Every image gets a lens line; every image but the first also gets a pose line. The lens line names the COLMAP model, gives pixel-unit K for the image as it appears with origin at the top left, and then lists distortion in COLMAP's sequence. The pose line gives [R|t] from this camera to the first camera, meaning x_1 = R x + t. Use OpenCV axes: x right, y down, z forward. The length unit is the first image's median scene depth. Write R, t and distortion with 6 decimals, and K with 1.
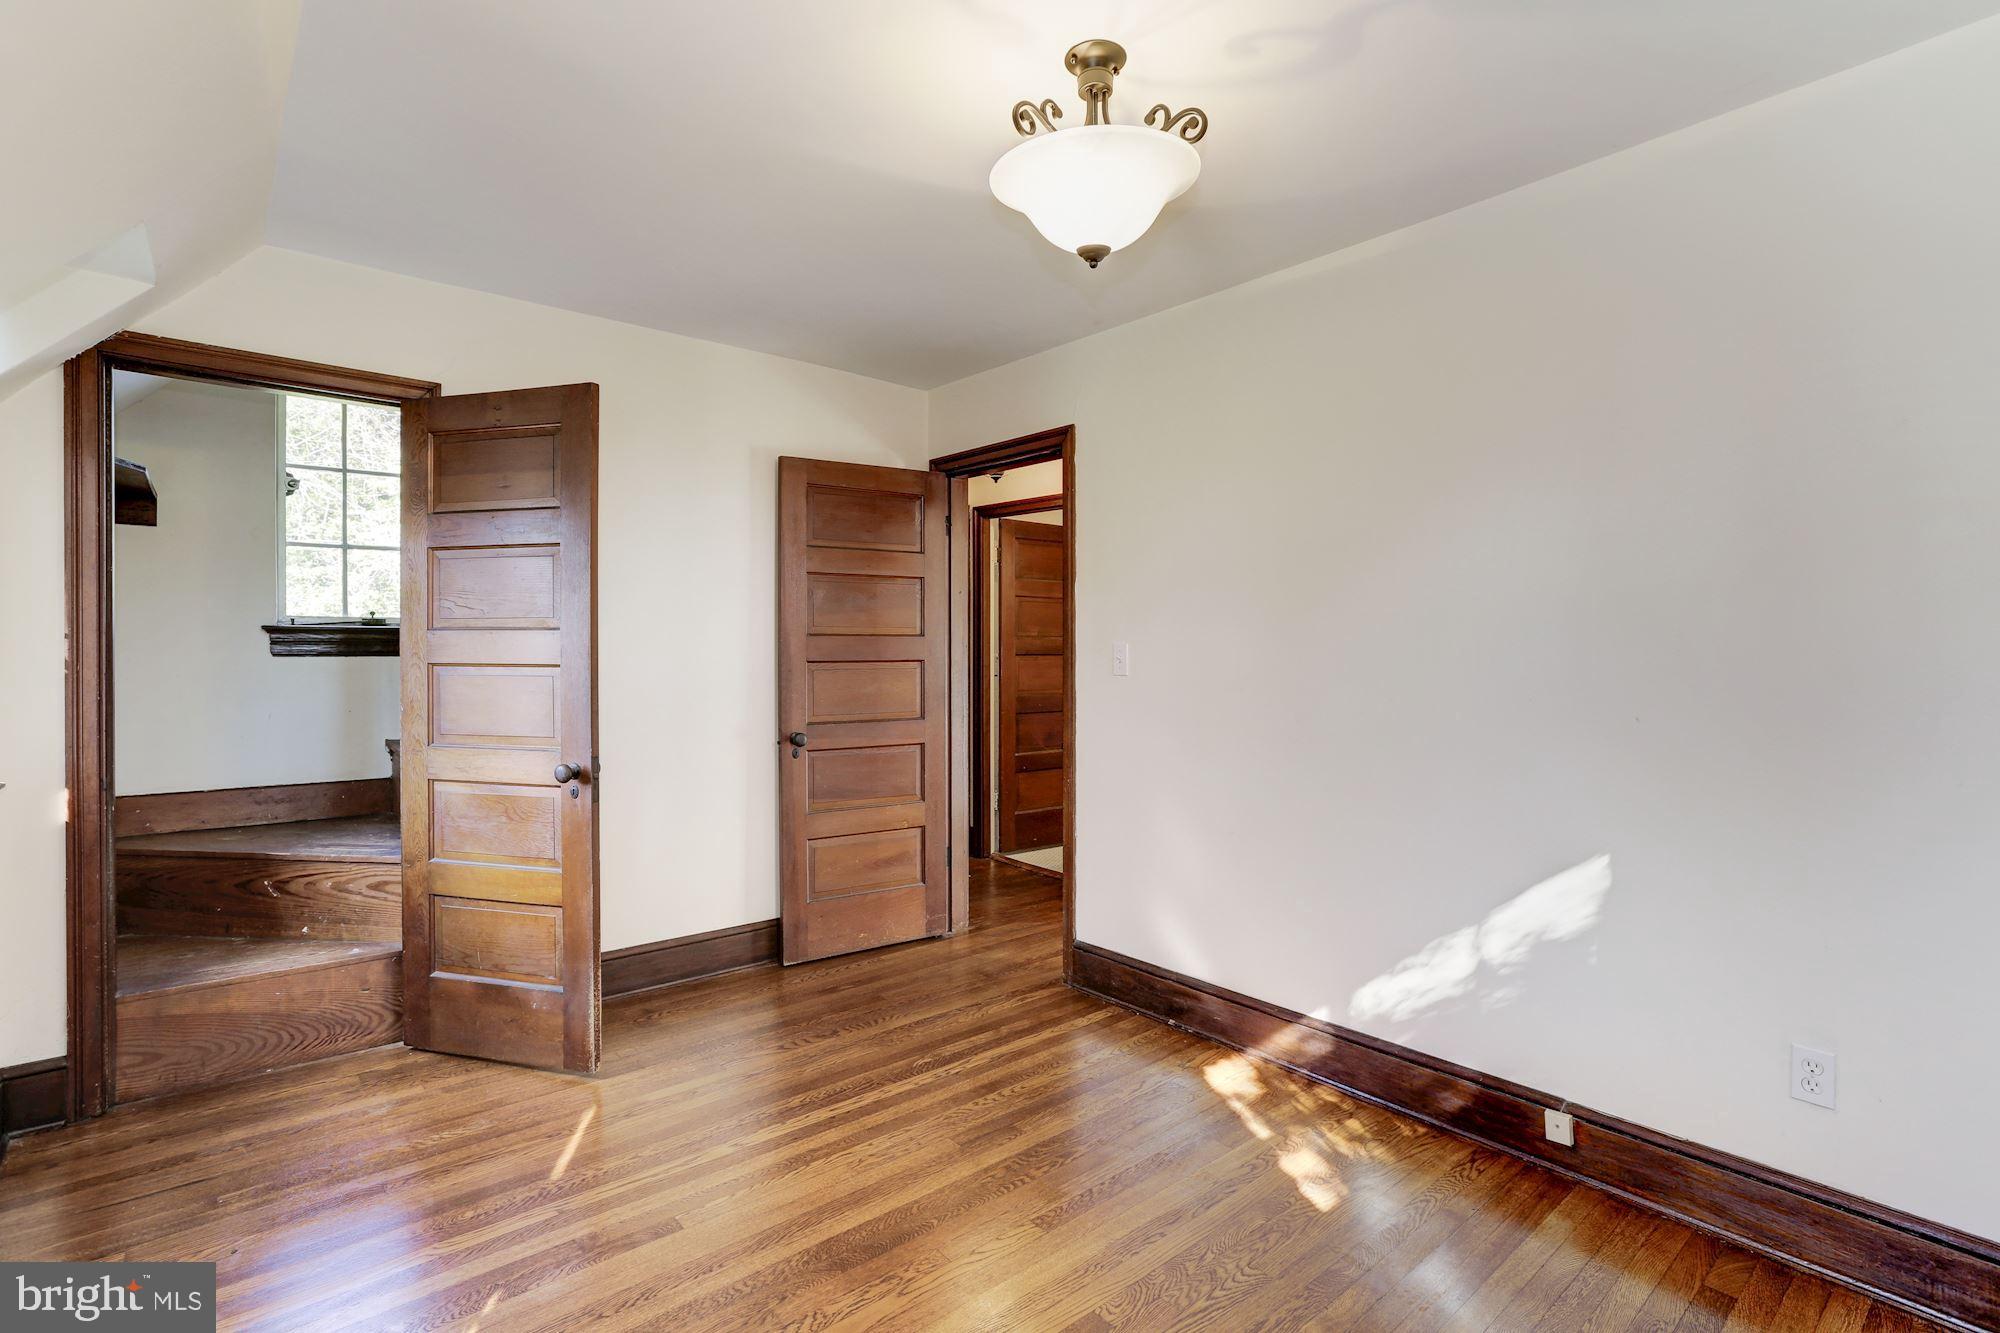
lens RADIAL K [[952.9, 0, 990.4], [0, 952.9, 657.1], [0, 0, 1]] dist [0.000185, 0.000136]
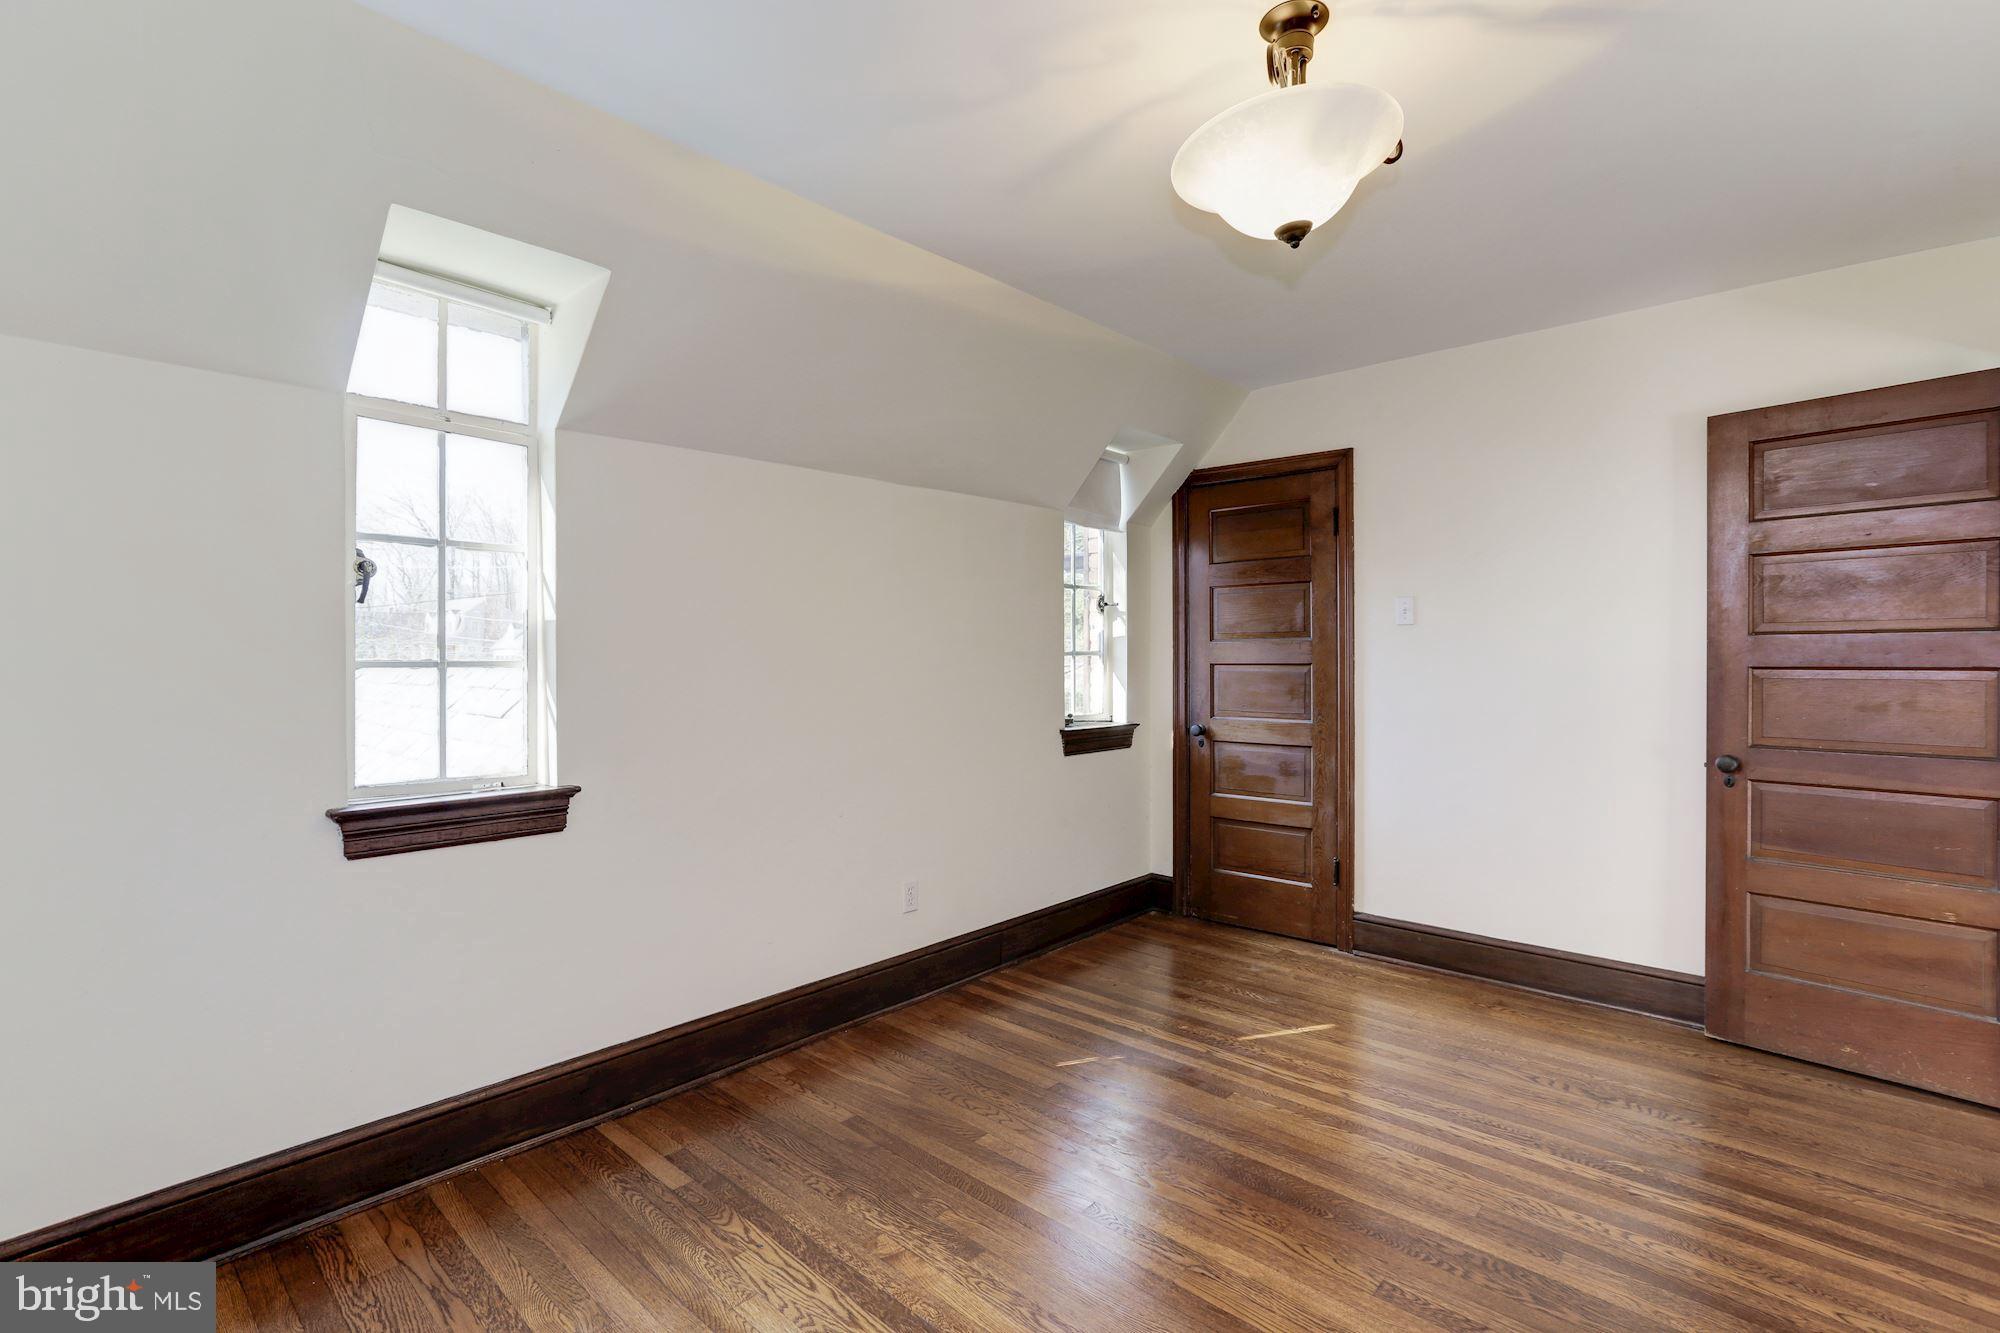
lens RADIAL K [[905.3, 0, 996.1], [0, 905.3, 667.7], [0, 0, 1]] dist [-0.030724, 0.013906]
pose [[0.131979, 0.010097, -0.991201, 0.594387], [-0.006896, 0.999933, 0.009267, 0.004043], [0.991229, 0.005613, 0.132040, 0.374008]]
